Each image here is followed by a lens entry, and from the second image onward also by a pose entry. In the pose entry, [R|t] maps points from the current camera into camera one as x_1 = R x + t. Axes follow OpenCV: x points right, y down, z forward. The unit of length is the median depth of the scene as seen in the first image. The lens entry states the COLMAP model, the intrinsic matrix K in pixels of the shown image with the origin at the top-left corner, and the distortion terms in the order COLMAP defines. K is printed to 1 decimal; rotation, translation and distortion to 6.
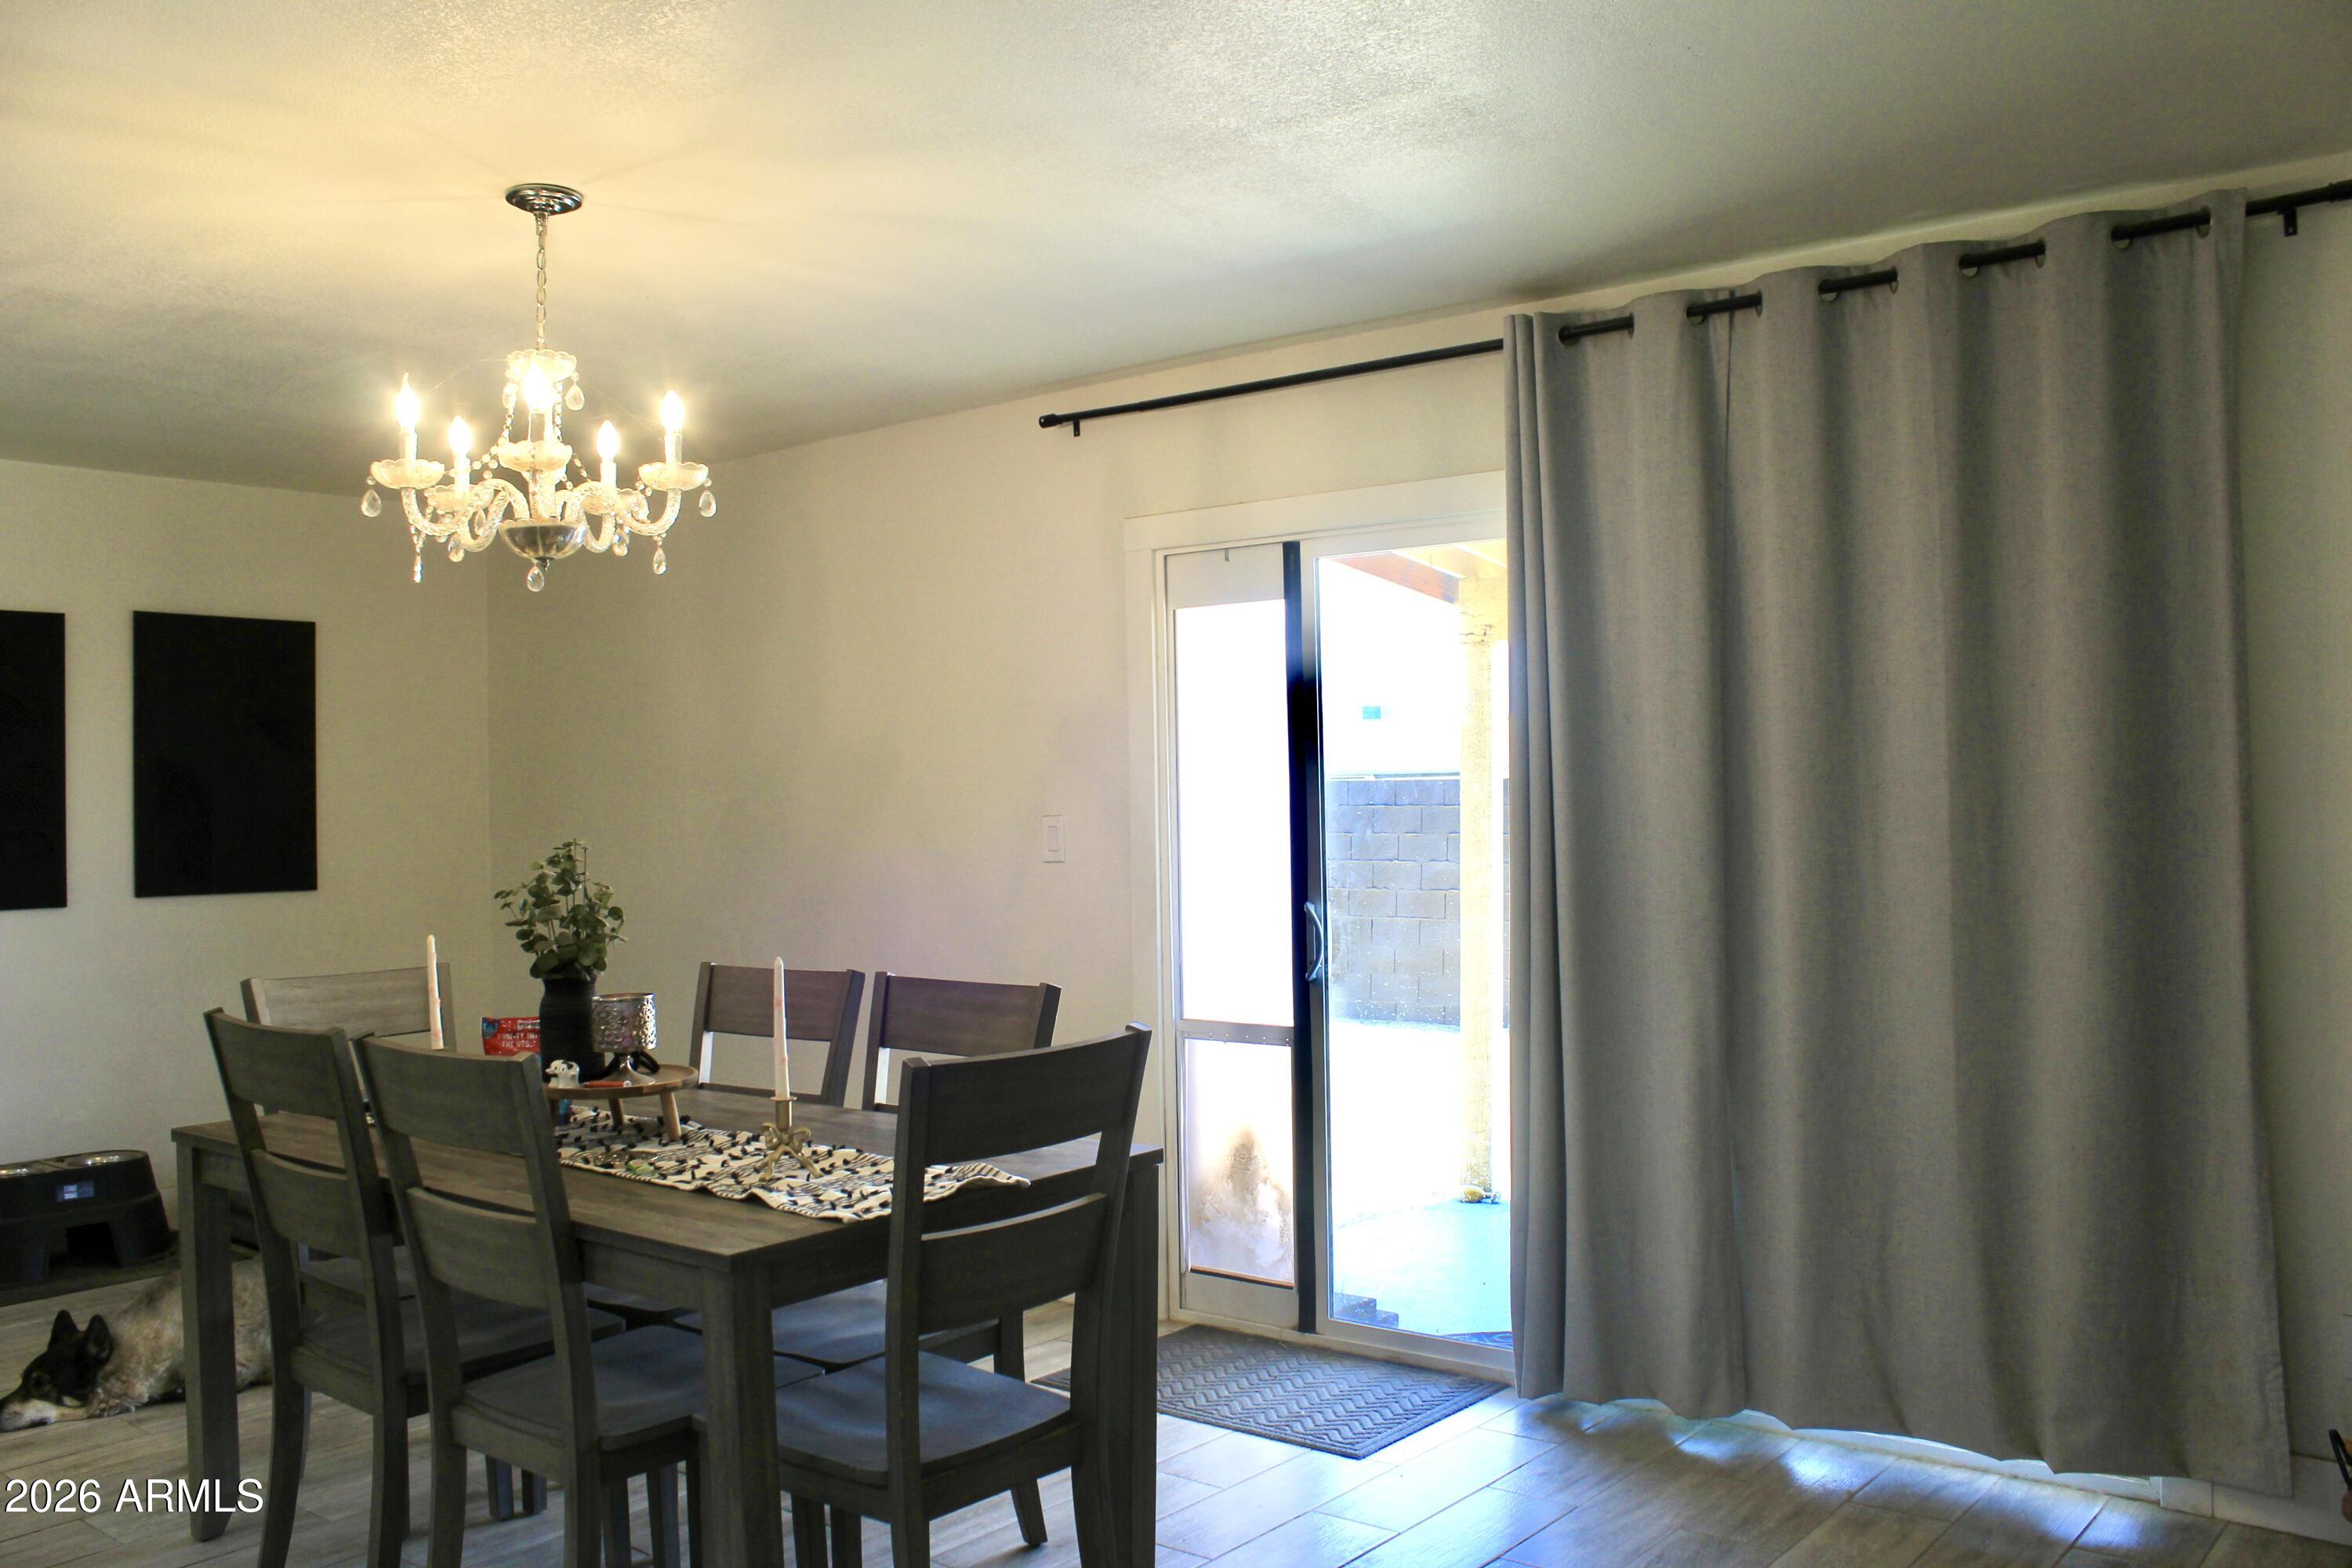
lens RADIAL K [[1954.5, 0, 1176.0], [0, 1954.5, 784.0], [0, 0, 1]] dist [-0.166379, 0.199056]
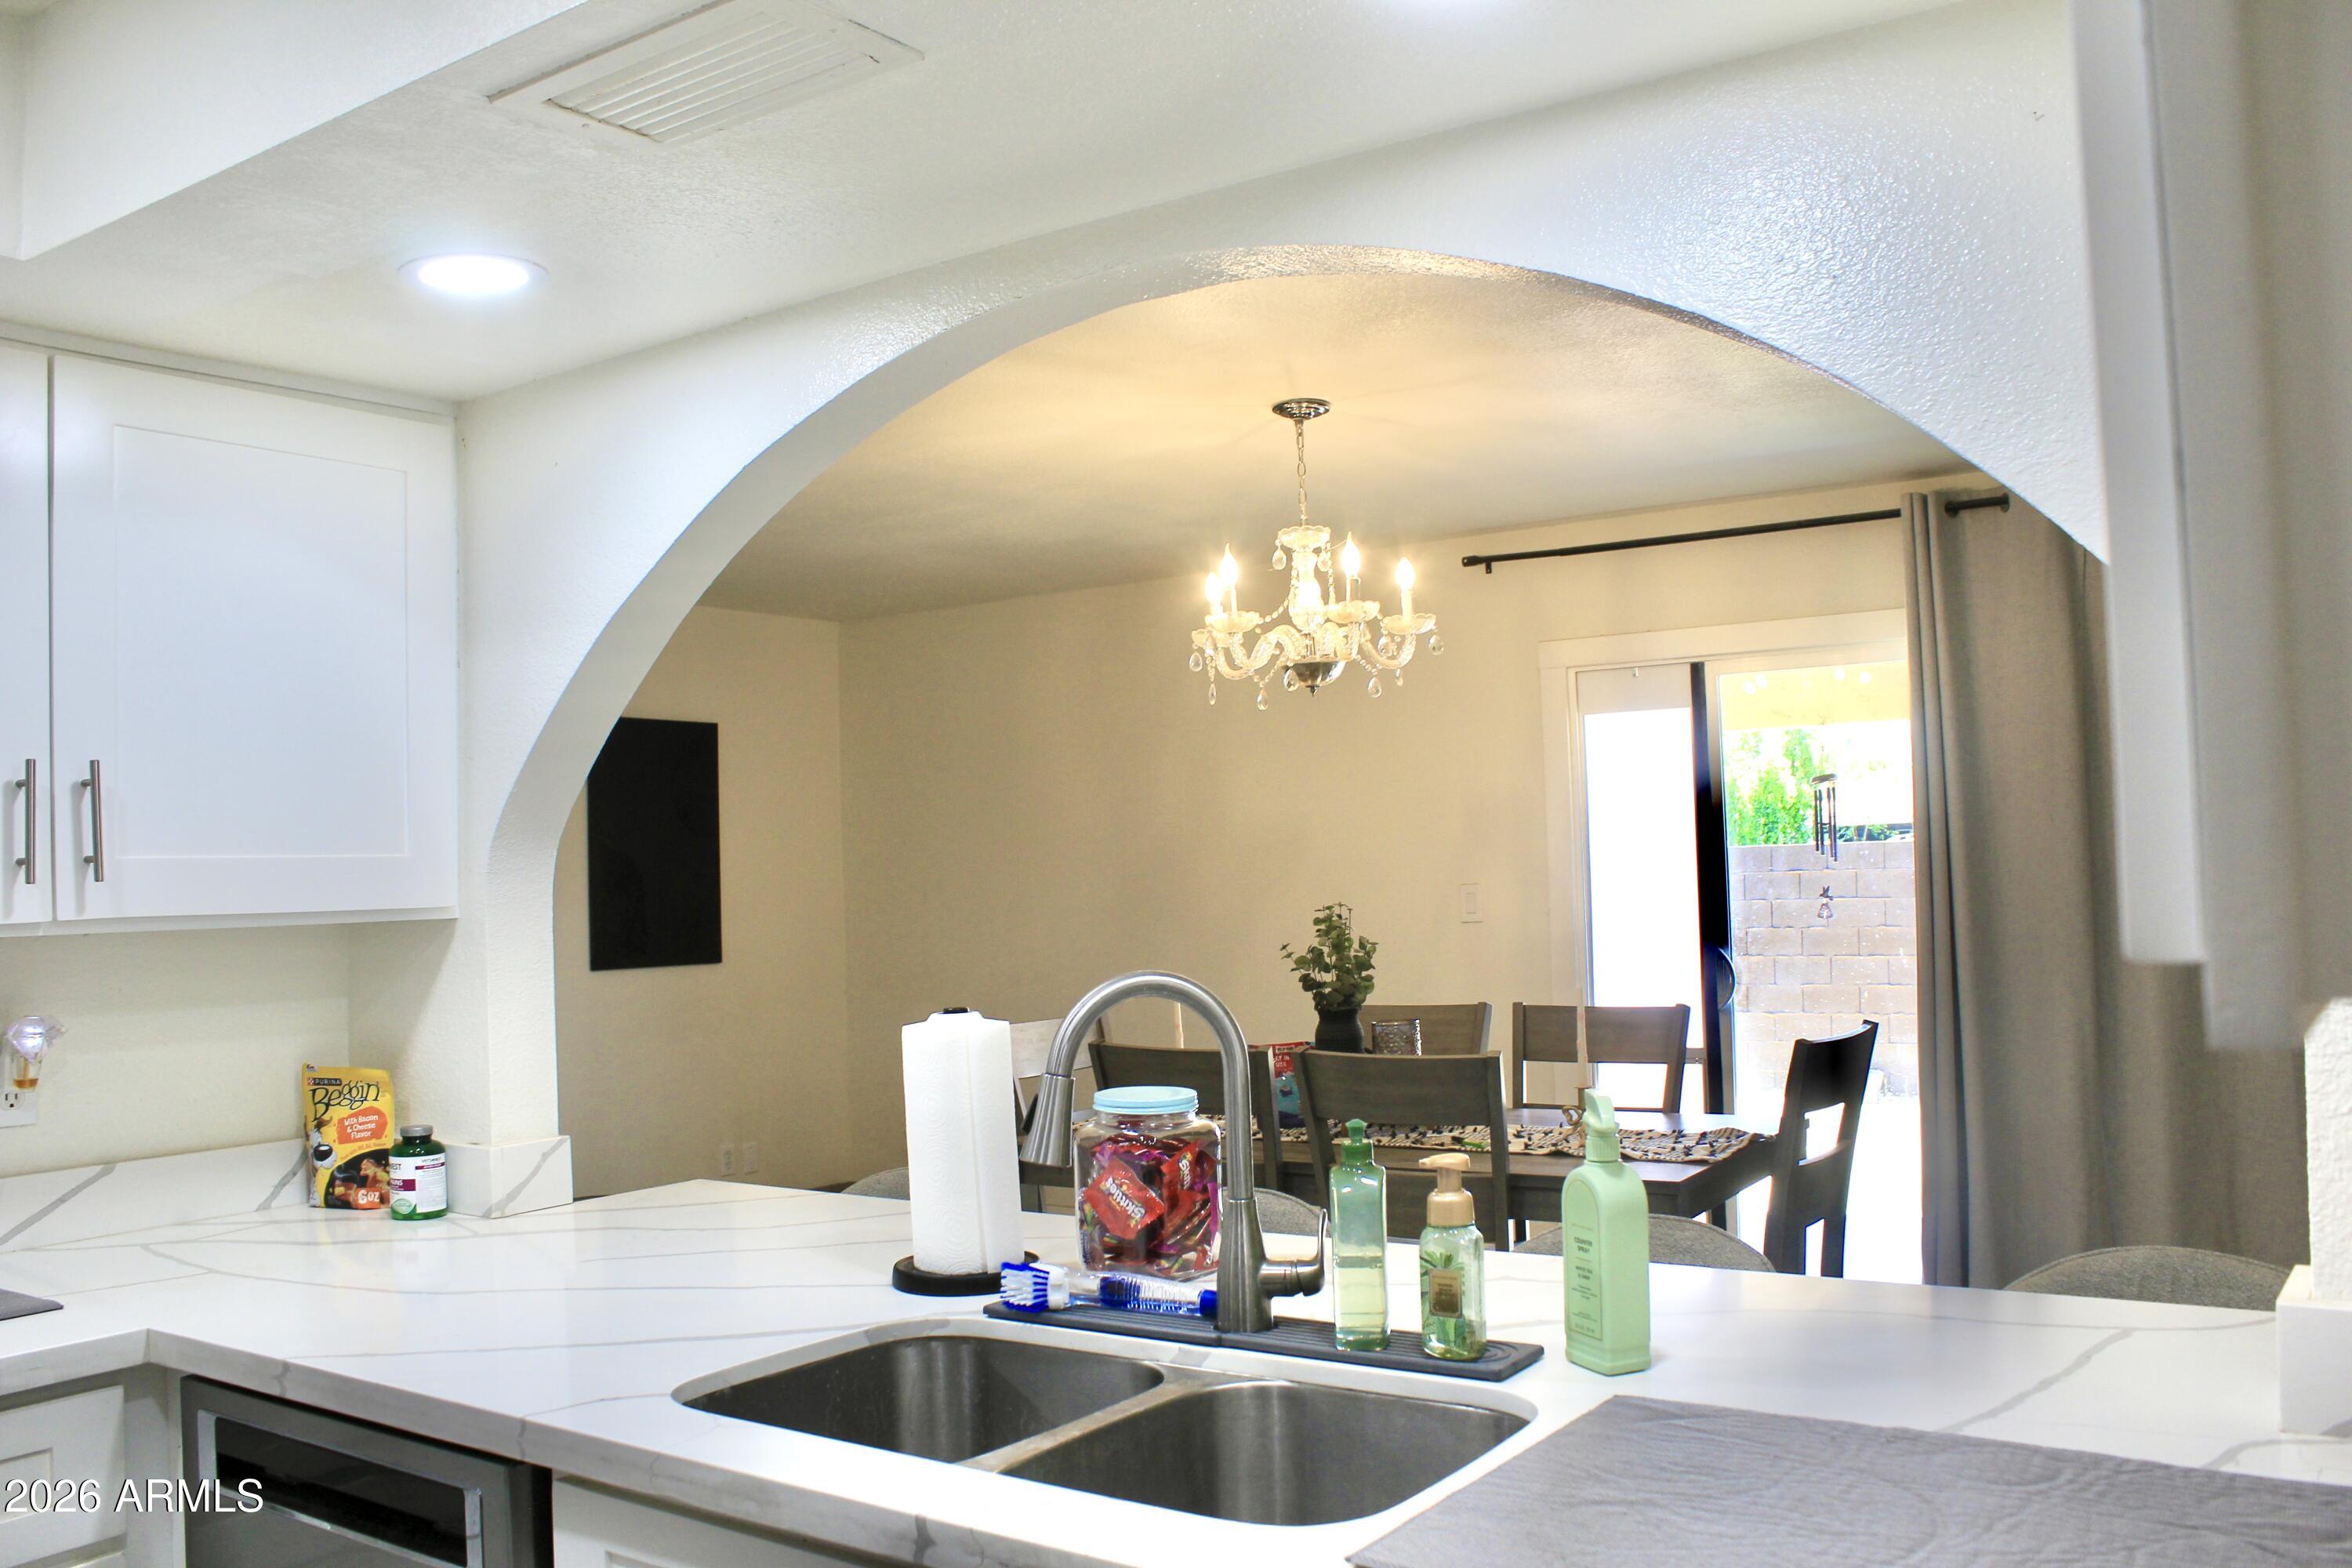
lens RADIAL K [[1954.5, 0, 1176.0], [0, 1954.5, 784.0], [0, 0, 1]] dist [-0.166379, 0.199056]
pose [[0.995737, -0.011699, 0.091490, -0.449320], [0.015396, 0.999089, -0.039807, -0.000658], [-0.090941, 0.041046, 0.995010, -0.246293]]
